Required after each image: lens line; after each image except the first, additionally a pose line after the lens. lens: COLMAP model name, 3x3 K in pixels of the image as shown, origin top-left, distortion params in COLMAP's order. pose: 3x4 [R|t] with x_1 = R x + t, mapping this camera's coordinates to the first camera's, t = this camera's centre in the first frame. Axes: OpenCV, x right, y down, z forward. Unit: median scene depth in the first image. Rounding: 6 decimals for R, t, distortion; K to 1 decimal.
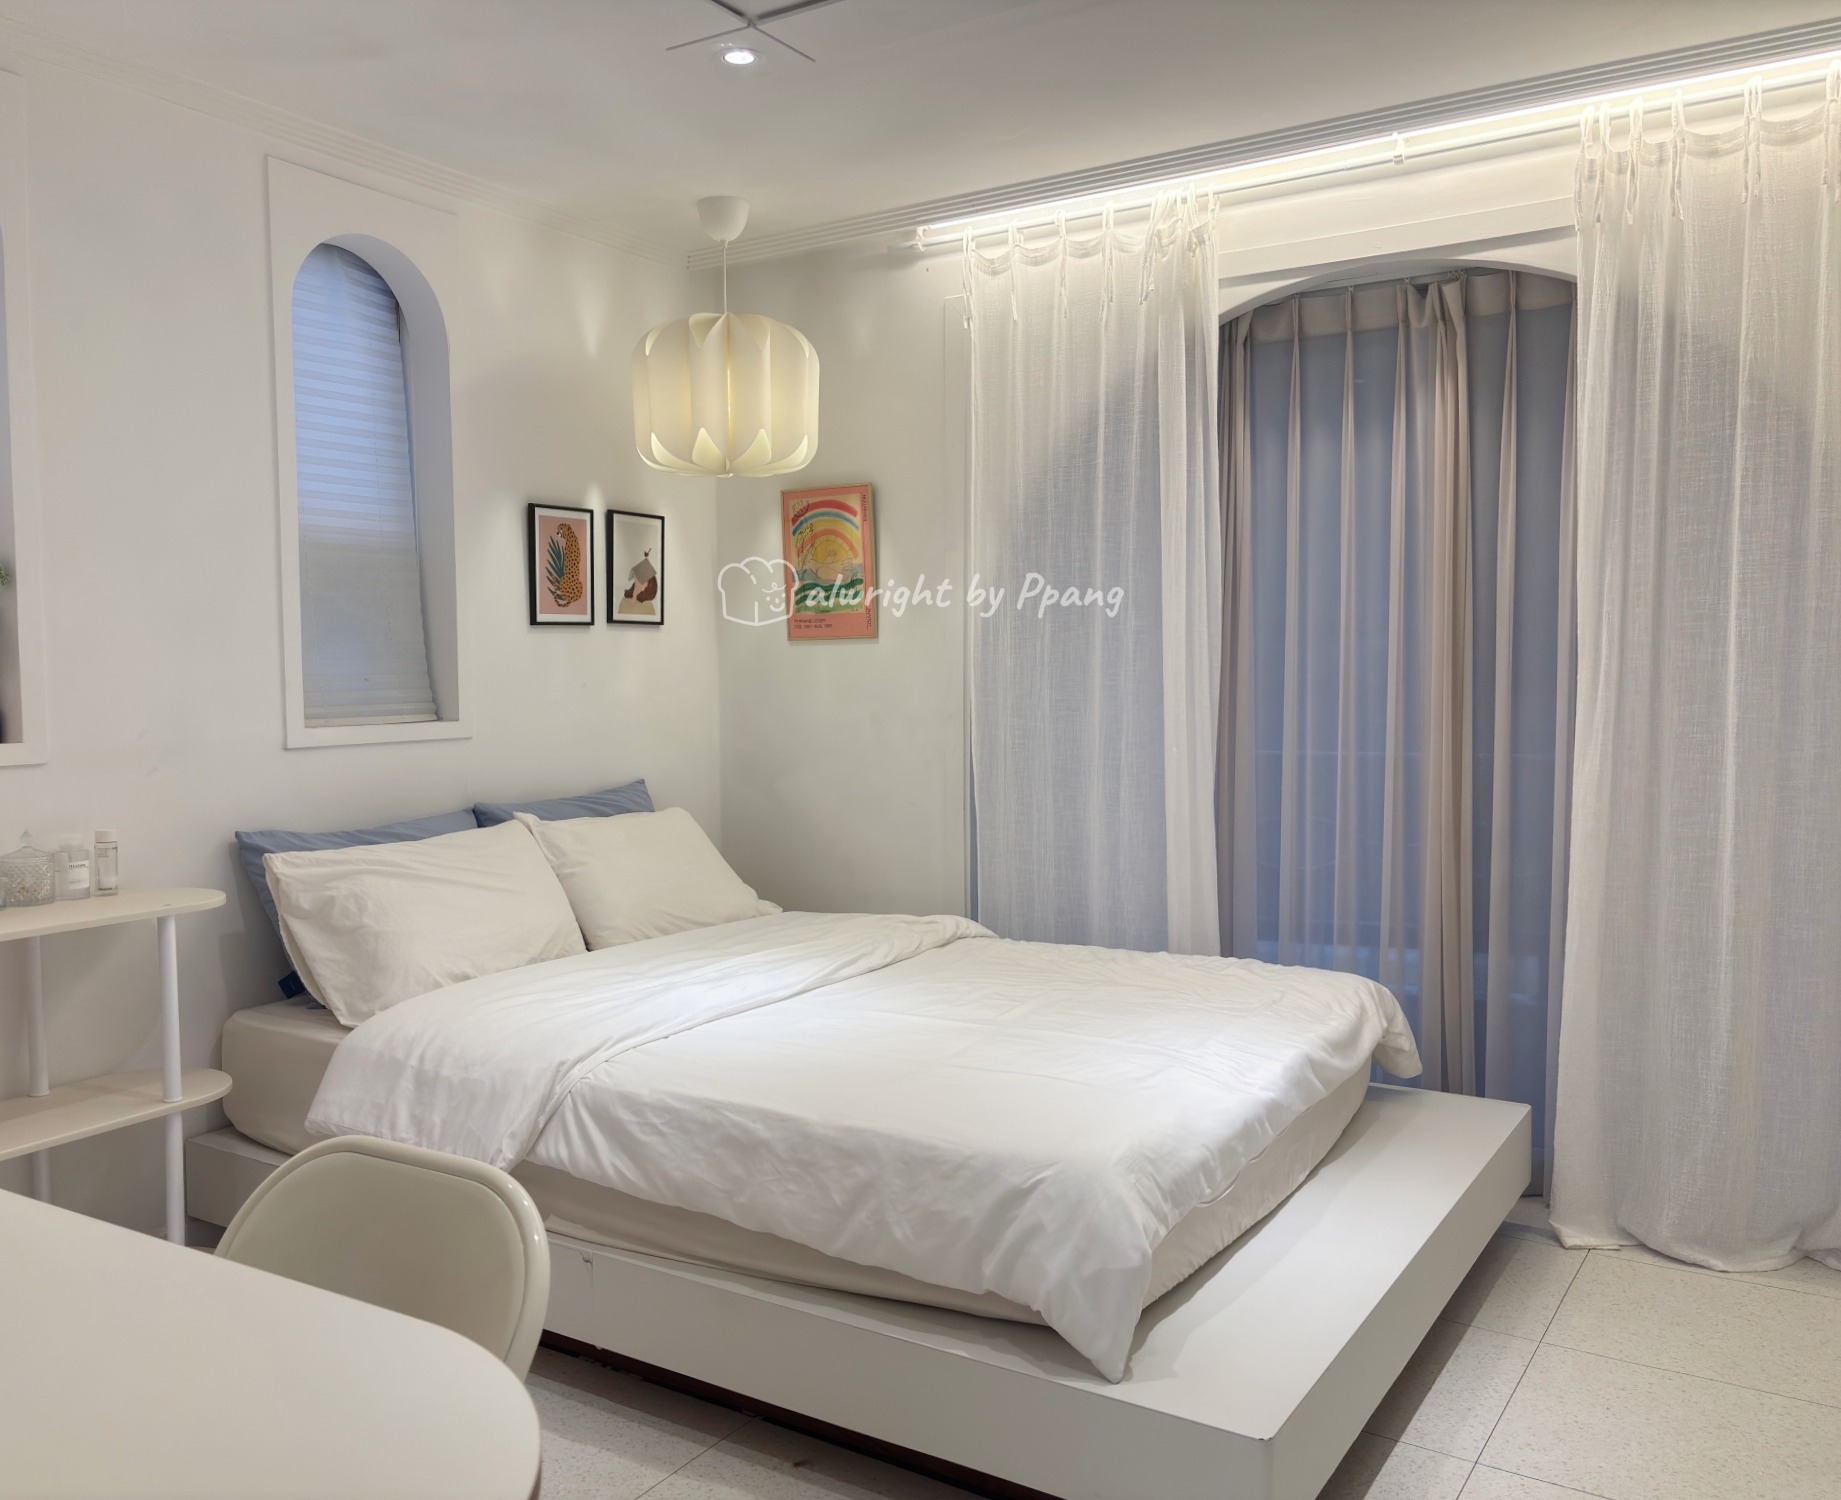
lens RADIAL K [[1525.7, 0, 920.5], [0, 1525.7, 750.0], [0, 0, 1]] dist [0.161998, -0.000673]
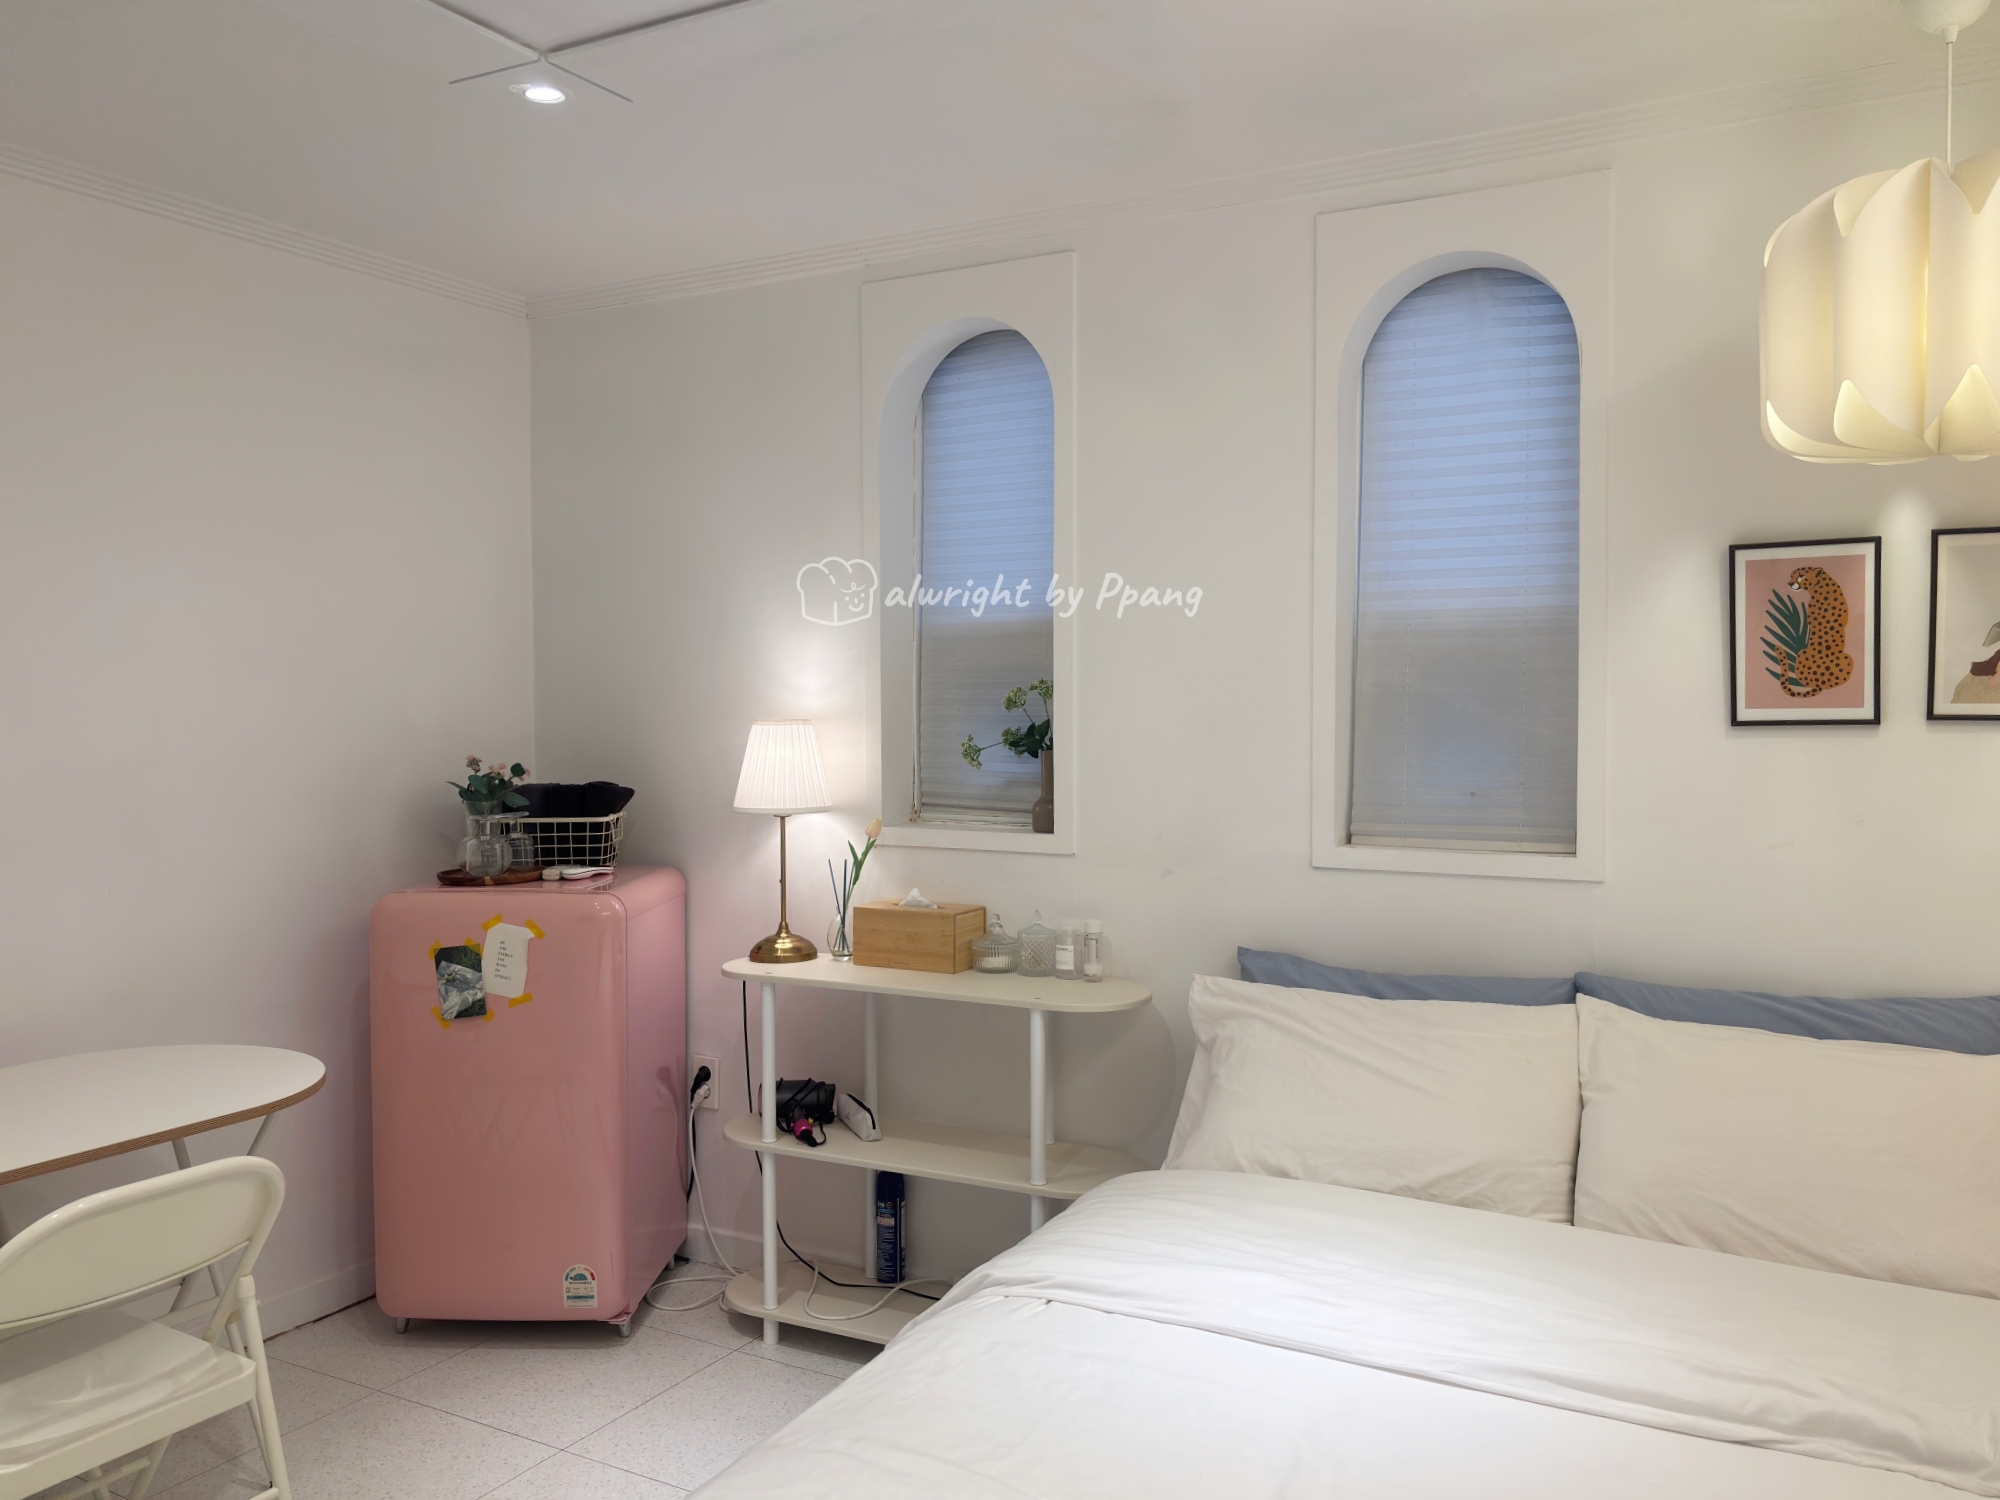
lens RADIAL K [[1518.3, 0, 1000.0], [0, 1518.3, 750.0], [0, 0, 1]] dist [-0.001373, -0.003034]
pose [[0.053808, 0.021192, -0.998326, 0.382651], [-0.072237, 0.997238, 0.017275, -0.059003], [0.995935, 0.071186, 0.055190, 0.649201]]
